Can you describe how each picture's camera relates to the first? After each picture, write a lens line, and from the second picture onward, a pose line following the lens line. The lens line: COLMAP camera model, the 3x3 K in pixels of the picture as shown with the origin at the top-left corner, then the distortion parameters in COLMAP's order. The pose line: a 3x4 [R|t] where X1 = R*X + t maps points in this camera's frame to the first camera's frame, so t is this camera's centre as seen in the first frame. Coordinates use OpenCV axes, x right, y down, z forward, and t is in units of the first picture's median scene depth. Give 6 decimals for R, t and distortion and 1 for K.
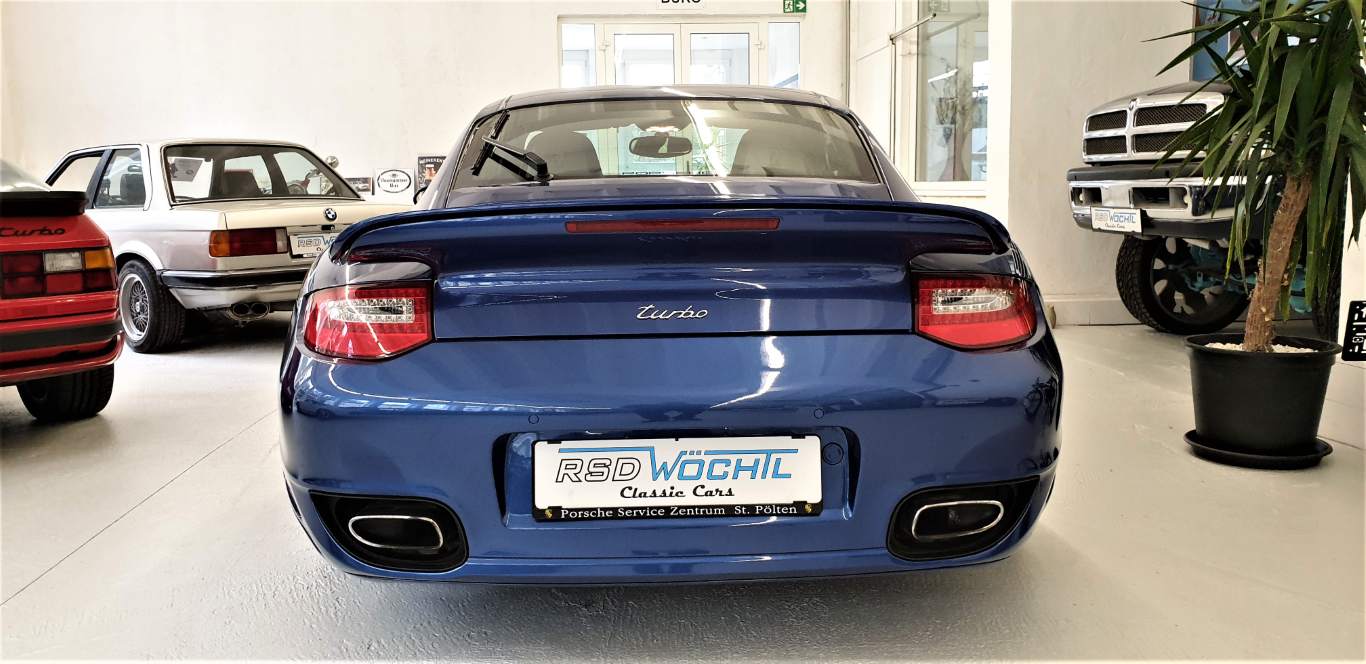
lens RADIAL K [[1070.7, 0, 678.8], [0, 1070.7, 336.5], [0, 0, 1]] dist [0.039698, -0.027860]
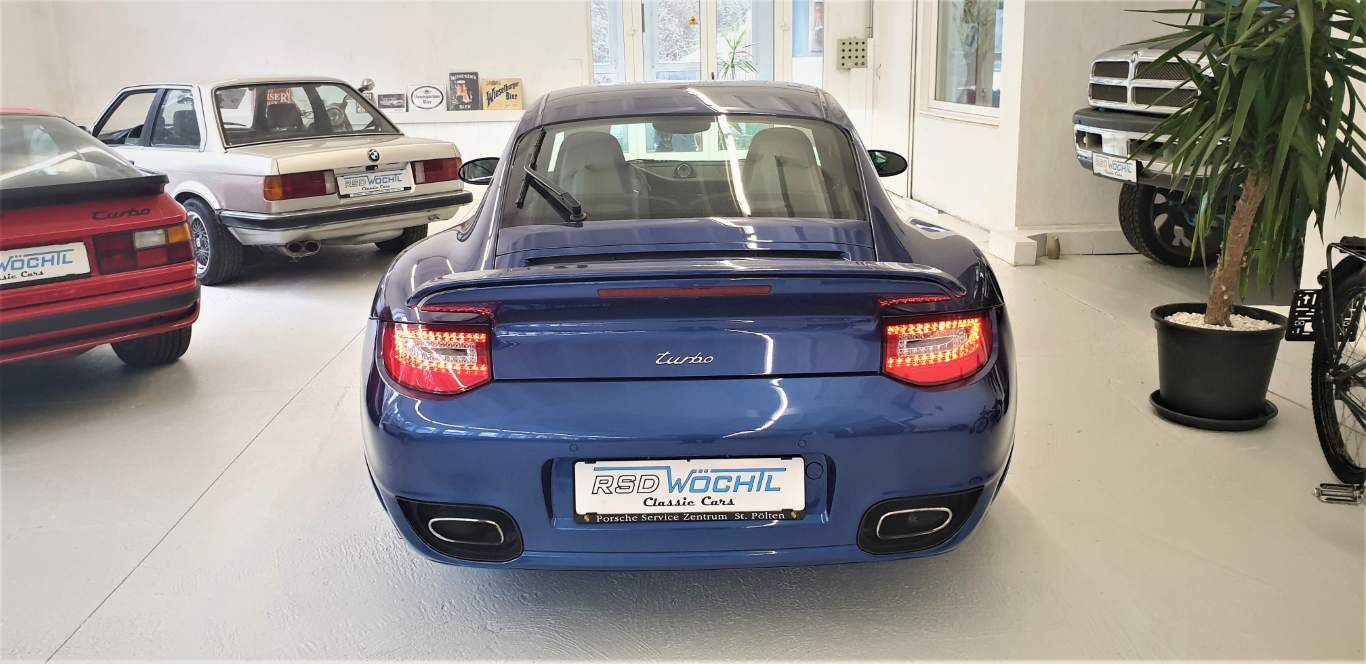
lens RADIAL K [[1070.7, 0, 681.6], [0, 1070.7, 324.5], [0, 0, 1]] dist [0.039698, -0.027860]
pose [[0.999715, 0.000278, -0.023858, 0.016952], [0.002180, 0.994686, 0.102935, -0.161989], [0.023760, -0.102958, 0.994402, -0.191092]]
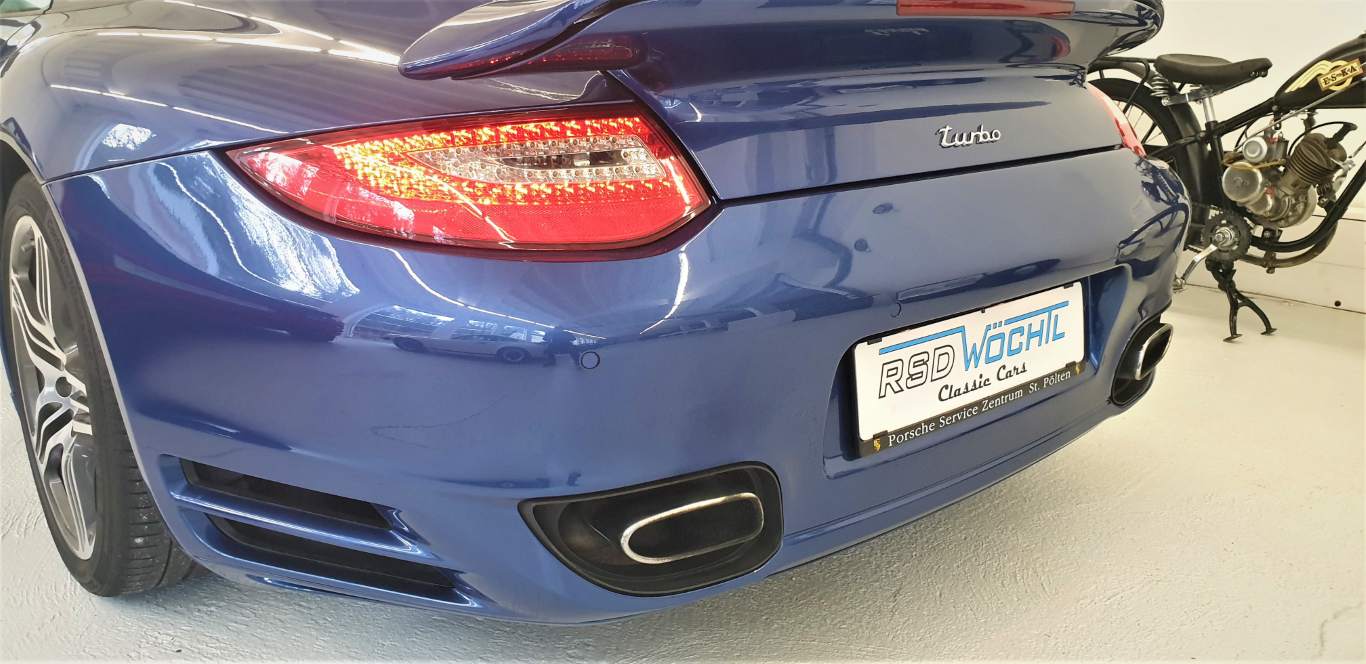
lens RADIAL K [[1070.7, 0, 668.1], [0, 1070.7, 329.9], [0, 0, 1]] dist [0.039698, -0.027860]
pose [[0.774224, -0.154387, 0.613794, -0.535824], [0.070901, 0.984845, 0.158284, -0.020344], [-0.628928, -0.079029, 0.773436, 0.479664]]
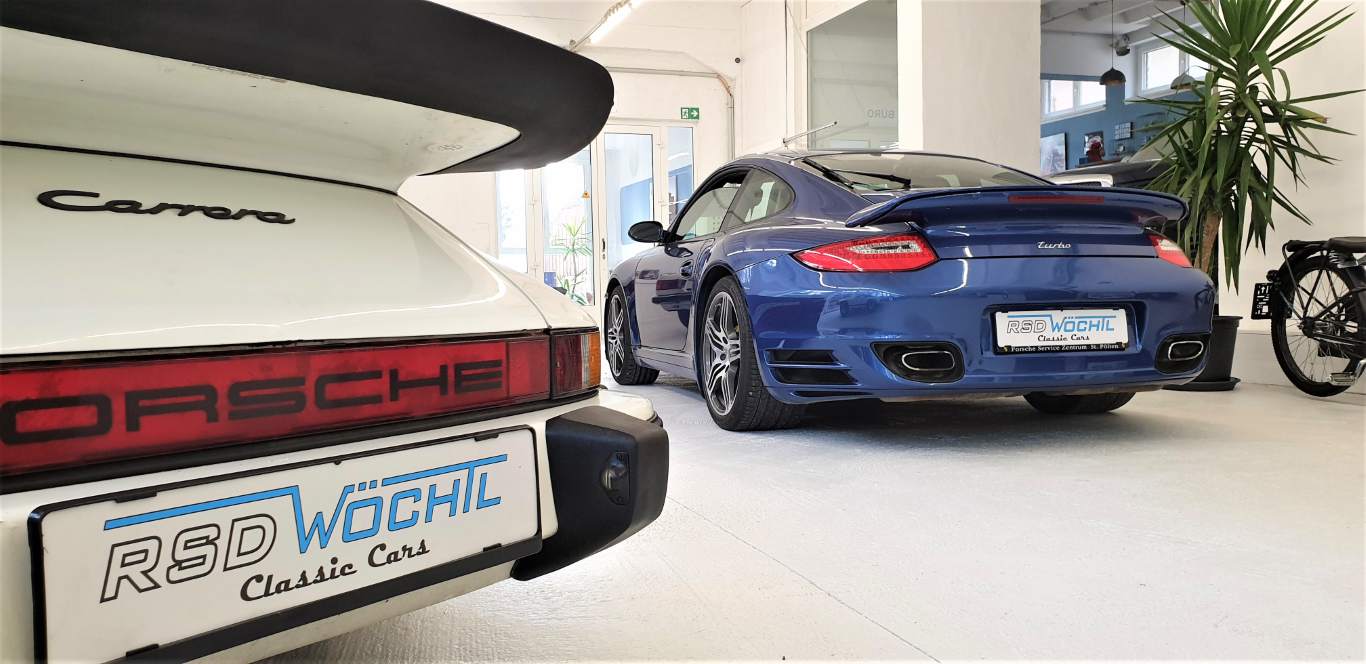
lens RADIAL K [[1070.7, 0, 692.1], [0, 1070.7, 344.3], [0, 0, 1]] dist [0.039698, -0.027860]
pose [[0.966167, -0.014535, 0.257509, -0.973027], [0.038750, 0.995259, -0.089211, 0.258047], [-0.254991, 0.096171, 0.962149, -0.580584]]
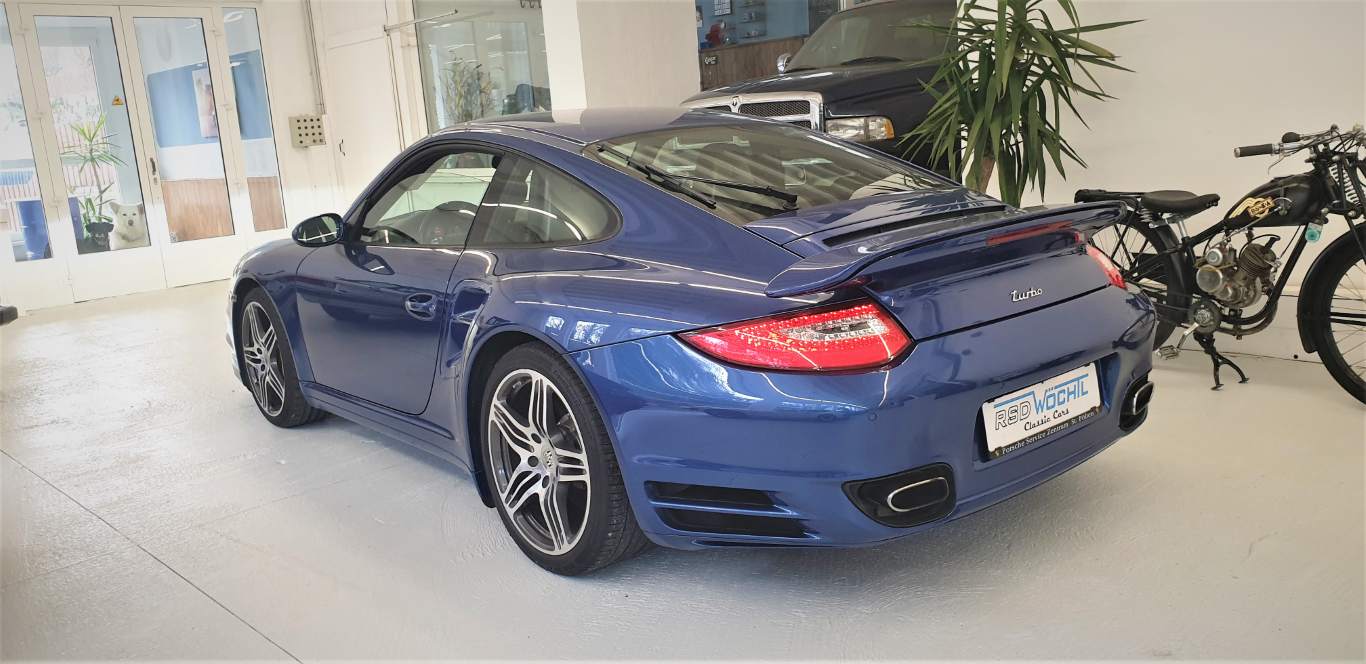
lens RADIAL K [[1070.7, 0, 686.0], [0, 1070.7, 317.5], [0, 0, 1]] dist [0.039698, -0.027860]
pose [[0.778072, -0.153291, 0.609185, -1.044569], [0.146770, 0.987290, 0.060974, -0.123731], [-0.610789, 0.041968, 0.790681, 0.135578]]
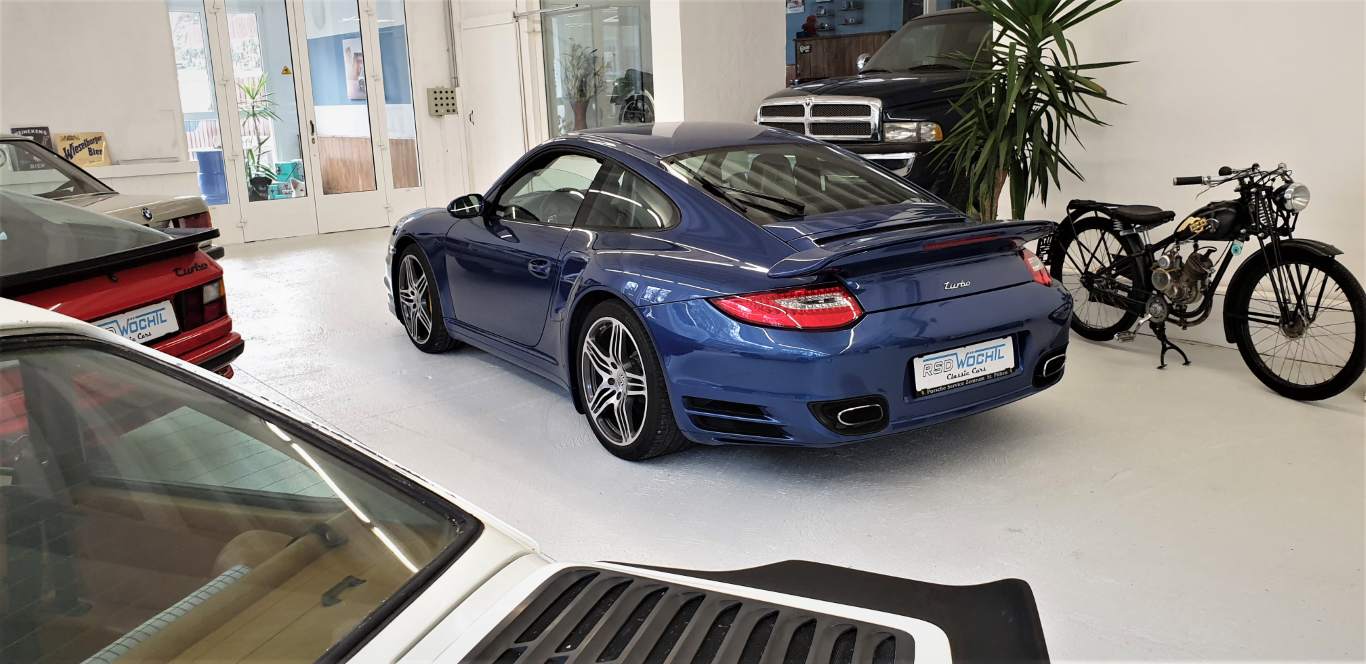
lens RADIAL K [[1070.7, 0, 685.7], [0, 1070.7, 334.4], [0, 0, 1]] dist [0.039698, -0.027860]
pose [[0.840365, -0.133925, 0.525214, -1.289330], [0.095731, 0.990434, 0.099379, -0.154315], [-0.533500, -0.033235, 0.845147, -0.371346]]
